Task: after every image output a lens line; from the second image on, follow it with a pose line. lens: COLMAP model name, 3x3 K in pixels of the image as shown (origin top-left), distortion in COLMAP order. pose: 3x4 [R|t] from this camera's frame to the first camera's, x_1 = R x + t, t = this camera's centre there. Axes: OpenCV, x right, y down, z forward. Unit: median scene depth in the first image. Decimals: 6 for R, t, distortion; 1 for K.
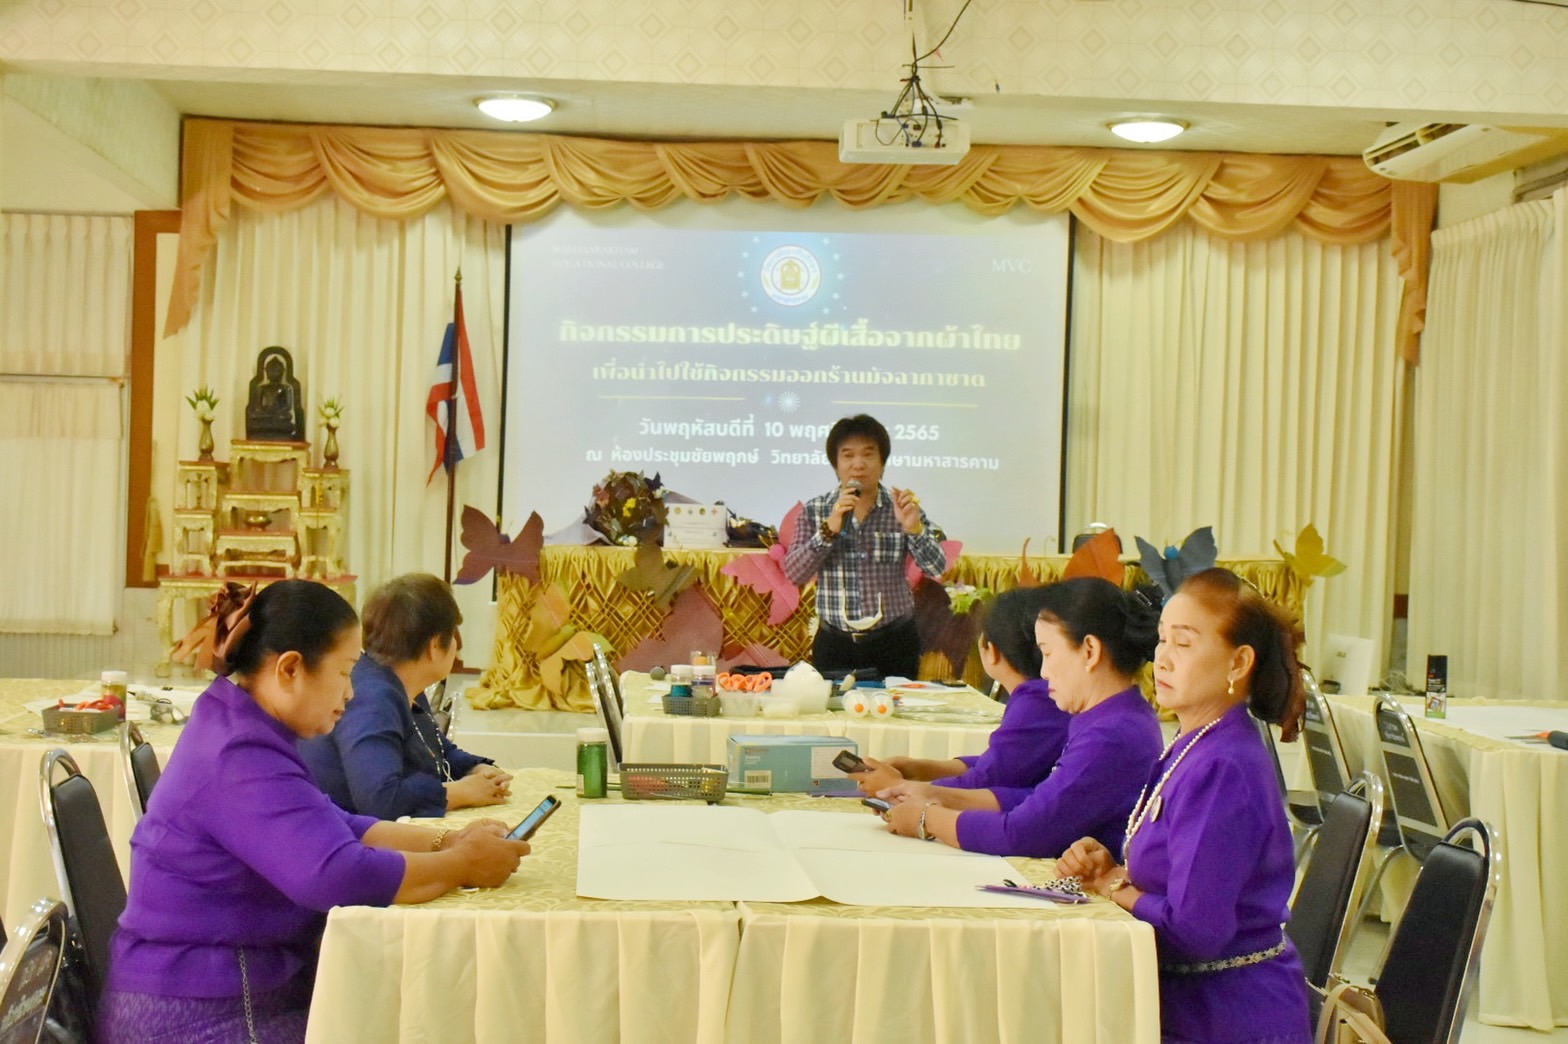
lens RADIAL K [[2343.4, 0, 744.3], [0, 2343.4, 536.0], [0, 0, 1]] dist [0.008584, 0.000000]
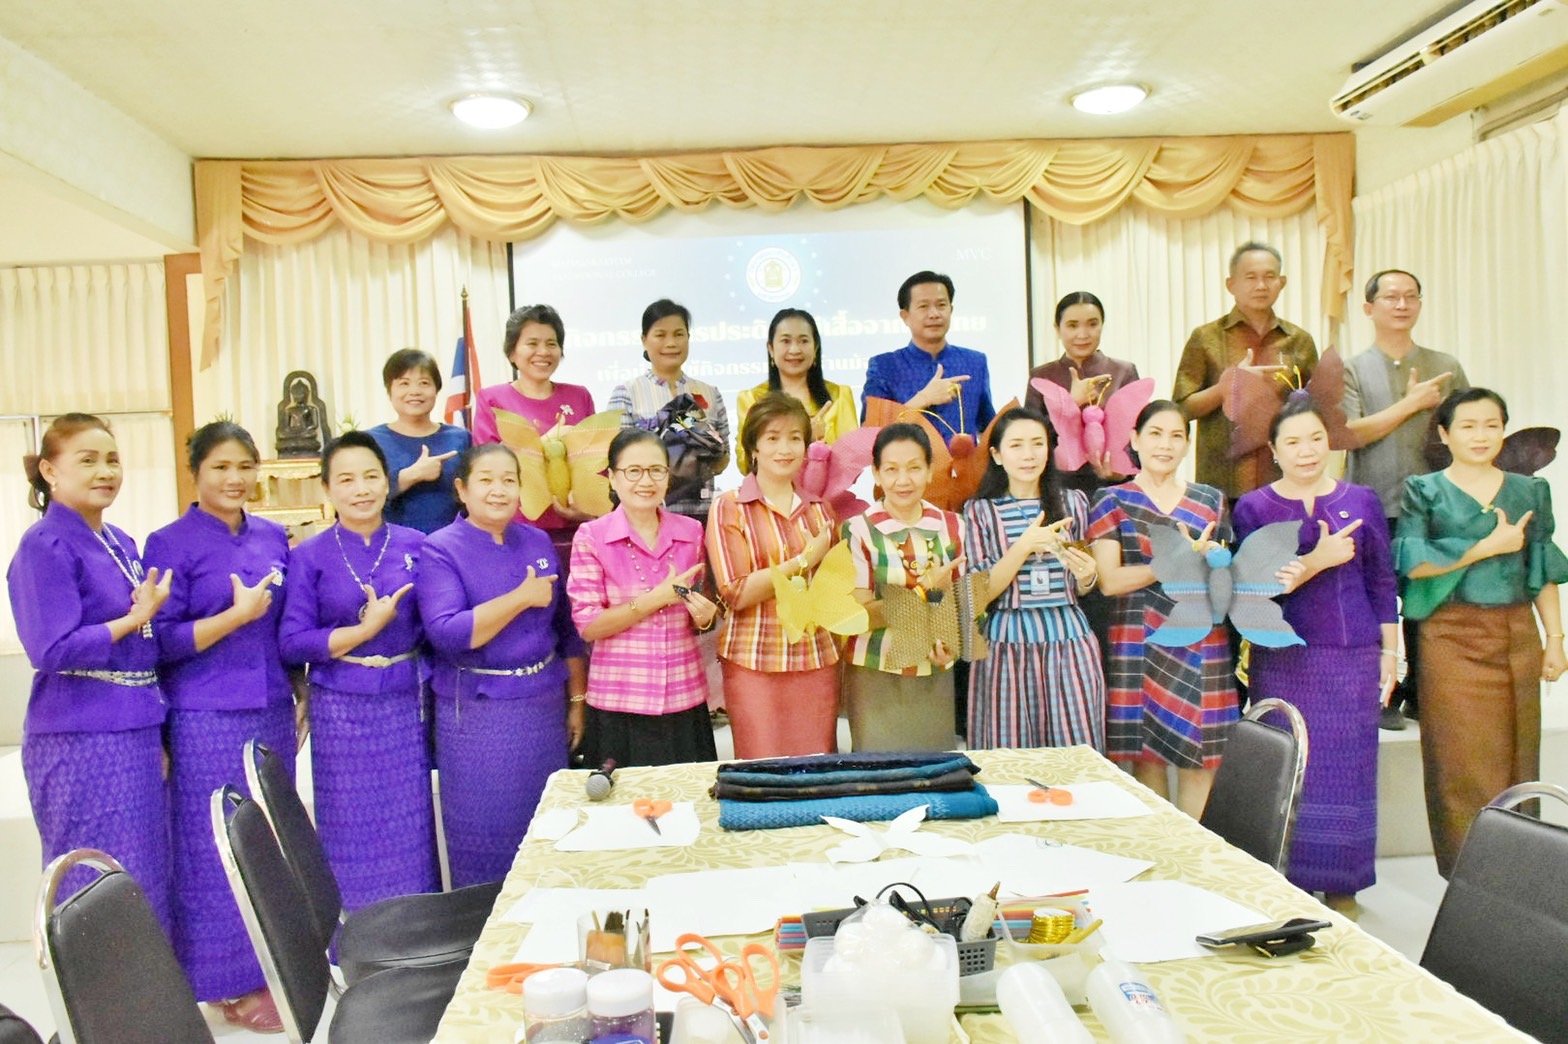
lens RADIAL K [[1209.4, 0, 771.6], [0, 1209.4, 521.3], [0, 0, 1]] dist [-0.018419, 0.004594]
pose [[0.997599, -0.067632, 0.014931, 0.002829], [0.067374, 0.997580, 0.017146, -0.006765], [-0.016054, -0.016099, 0.999742, 0.439132]]
